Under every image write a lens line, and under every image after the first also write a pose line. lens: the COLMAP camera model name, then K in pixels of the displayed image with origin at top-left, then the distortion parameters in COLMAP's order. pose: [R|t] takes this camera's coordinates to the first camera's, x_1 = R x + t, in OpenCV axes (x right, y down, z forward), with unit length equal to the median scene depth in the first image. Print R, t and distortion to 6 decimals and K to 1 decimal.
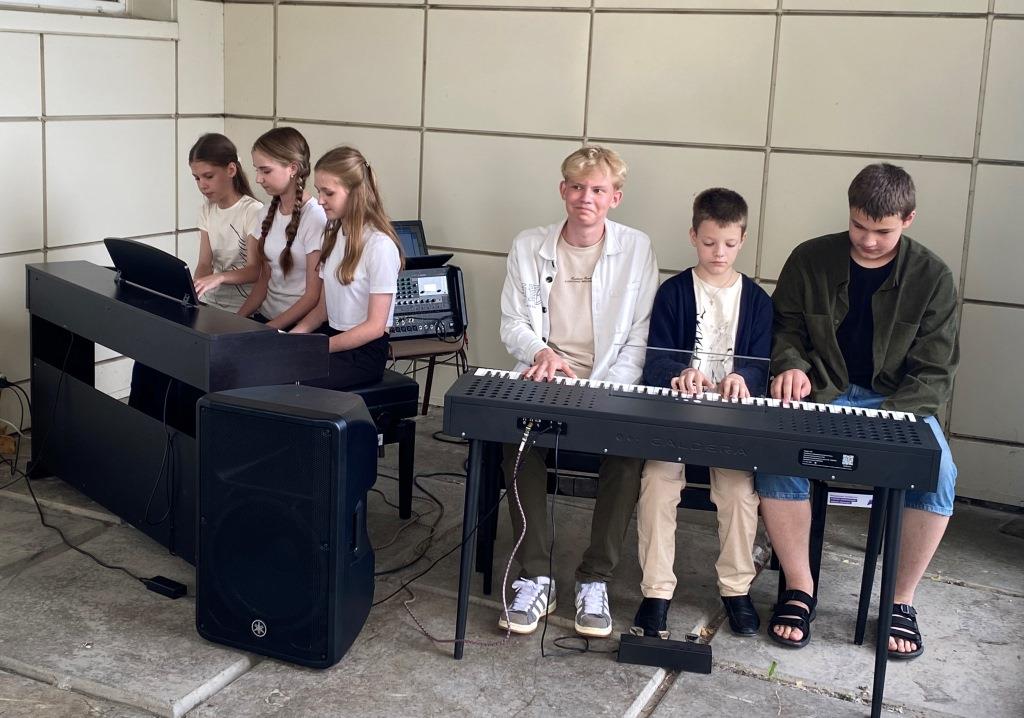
lens RADIAL K [[1346.3, 0, 473.3], [0, 1346.3, 328.0], [0, 0, 1]] dist [0.226311, -0.891554]
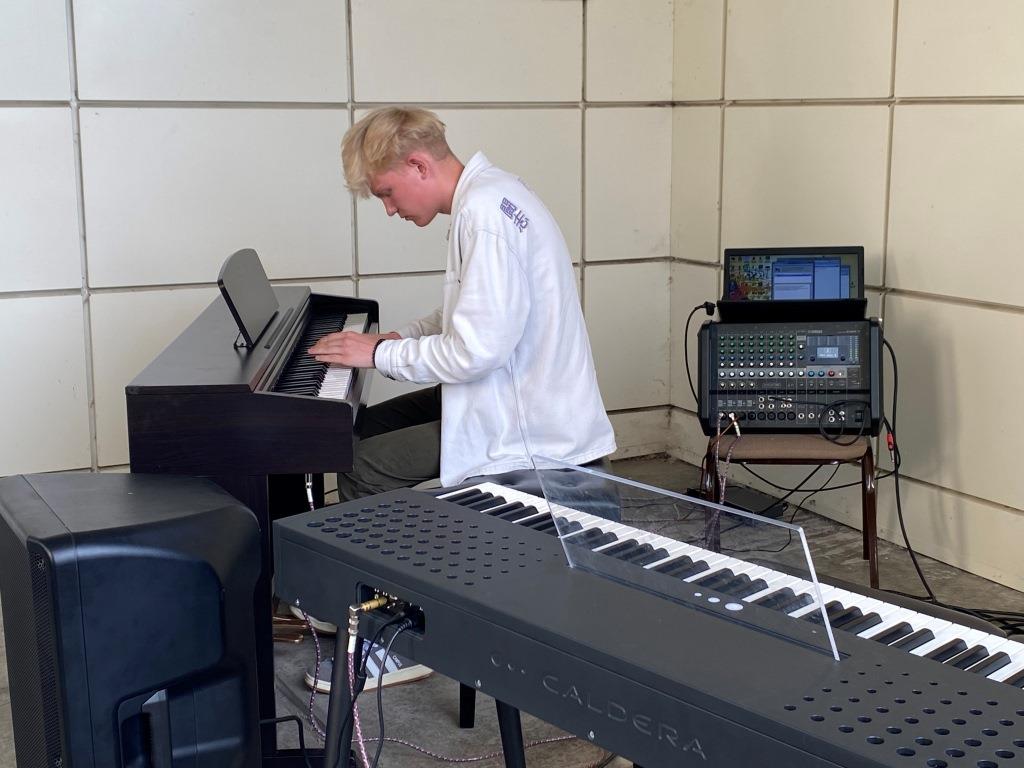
lens RADIAL K [[1479.2, 0, 512.0], [0, 1479.2, 384.0], [0, 0, 1]] dist [0.123802, -0.152012]
pose [[0.805885, 0.065215, -0.588469, 0.331008], [-0.075422, 0.997126, 0.007216, -0.012876], [0.587248, 0.038569, 0.808487, 0.489116]]
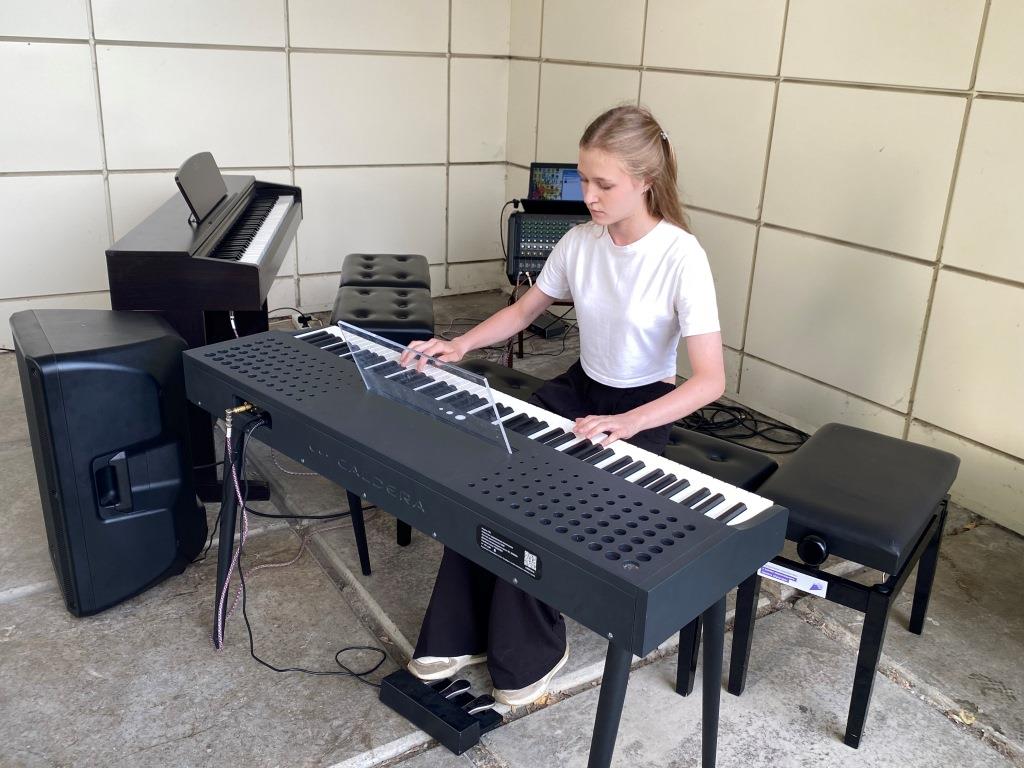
lens RADIAL K [[947.1, 0, 524.9], [0, 947.1, 382.4], [0, 0, 1]] dist [0.112933, -0.254686]
pose [[0.849757, 0.177469, -0.496404, 0.377765], [-0.110278, 0.980640, 0.161813, -0.041491], [0.515511, -0.082759, 0.852877, 0.510217]]
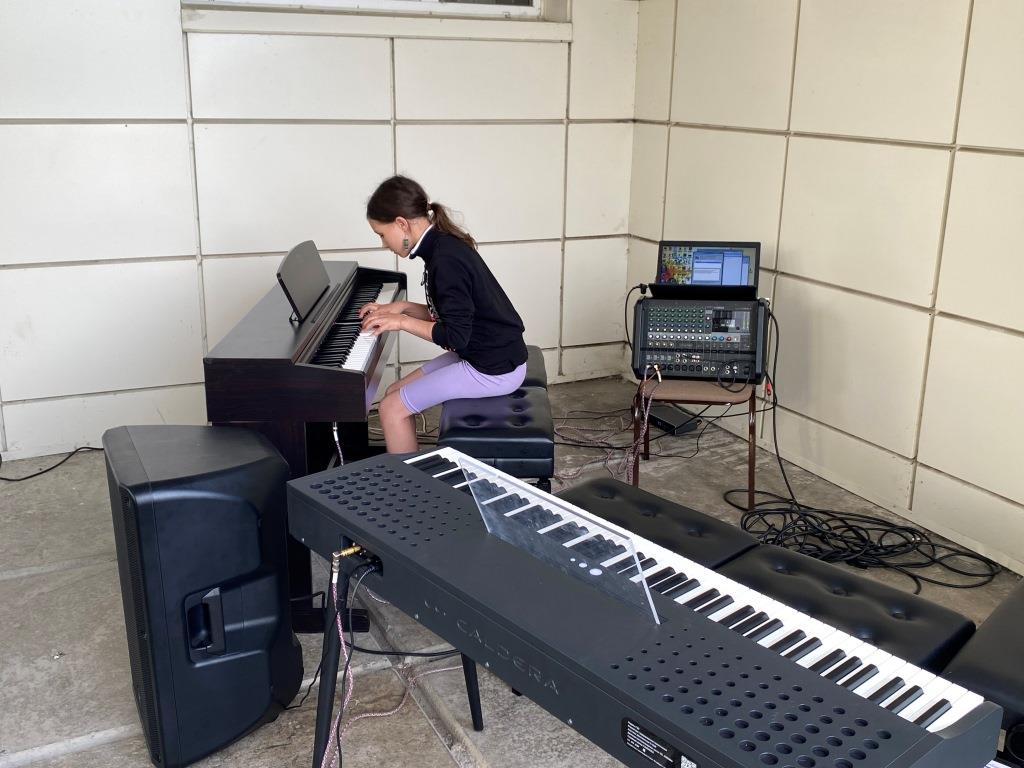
lens RADIAL K [[1059.8, 0, 512.0], [0, 1059.8, 384.0], [0, 0, 1]] dist [0.176480, -0.487563]
pose [[0.784496, 0.146527, -0.602575, 0.357289], [-0.101143, 0.988906, 0.108792, -0.067839], [0.611831, -0.024401, 0.790612, 0.512113]]
